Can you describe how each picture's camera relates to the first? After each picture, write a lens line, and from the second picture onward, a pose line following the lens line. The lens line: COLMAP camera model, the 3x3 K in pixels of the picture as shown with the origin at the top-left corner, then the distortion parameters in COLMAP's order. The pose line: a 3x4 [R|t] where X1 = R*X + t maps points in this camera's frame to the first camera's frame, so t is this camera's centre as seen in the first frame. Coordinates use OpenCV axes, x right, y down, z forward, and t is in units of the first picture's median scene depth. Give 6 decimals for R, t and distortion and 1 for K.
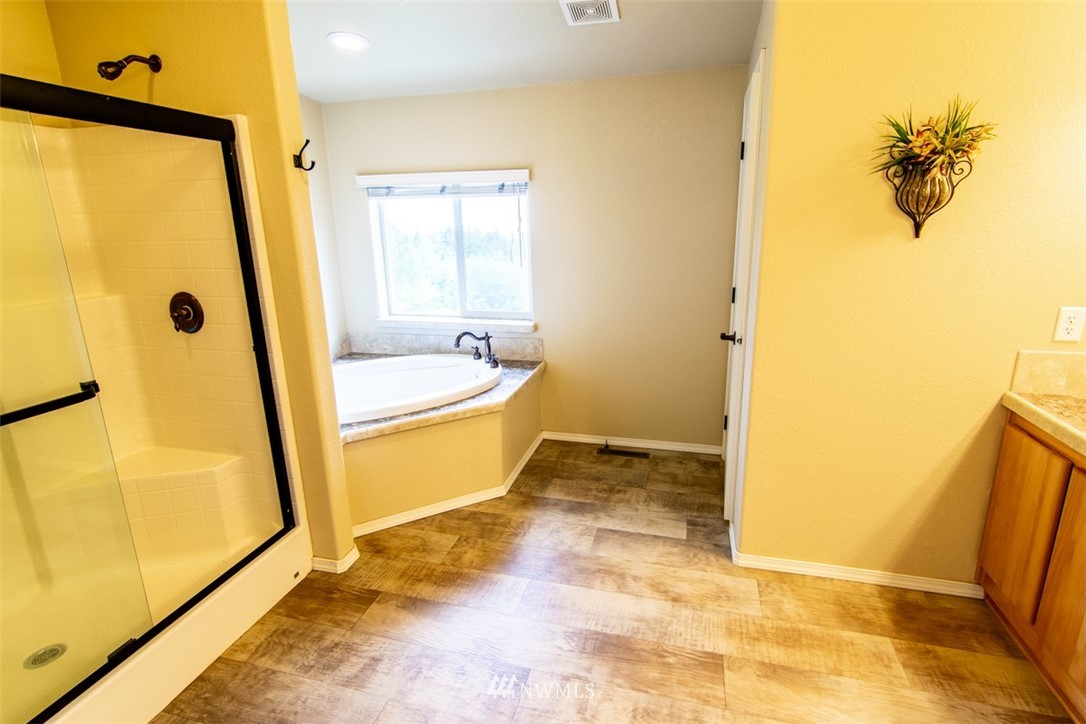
lens RADIAL K [[521.9, 0, 552.7], [0, 521.9, 354.8], [0, 0, 1]] dist [-0.002223, 0.001530]
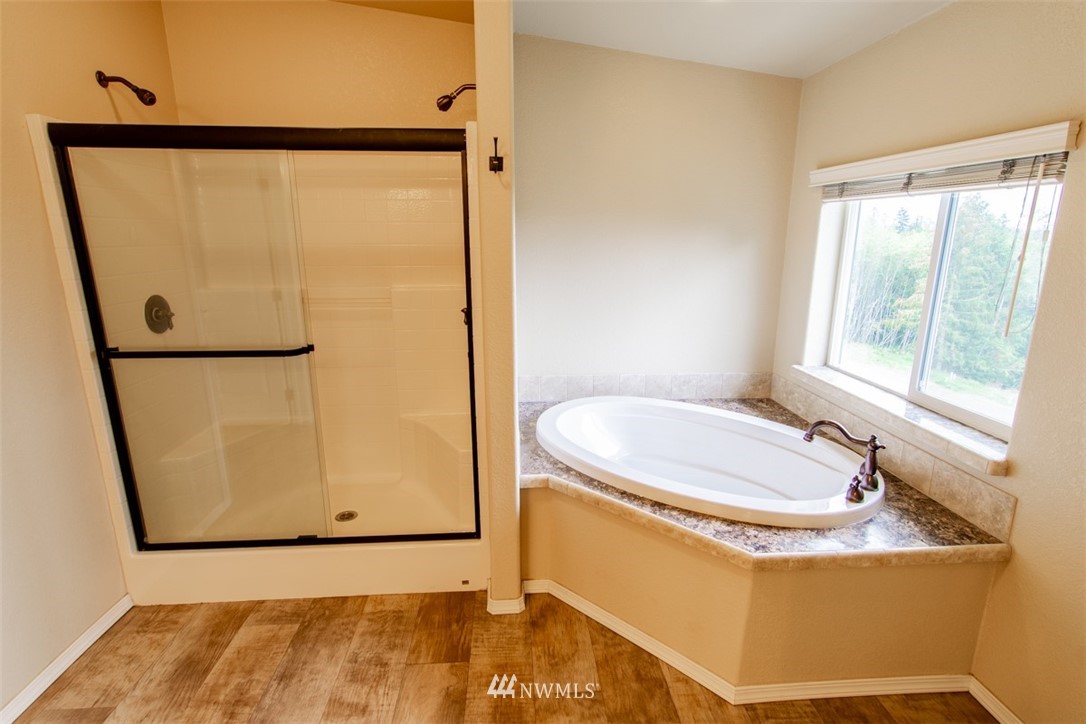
lens RADIAL K [[521.9, 0, 539.4], [0, 521.9, 356.3], [0, 0, 1]] dist [-0.002223, 0.001530]
pose [[0.323951, 0.238258, -0.915581, 0.296097], [-0.247405, 0.955427, 0.161090, -0.151769], [0.913152, 0.174335, 0.368458, 0.552191]]
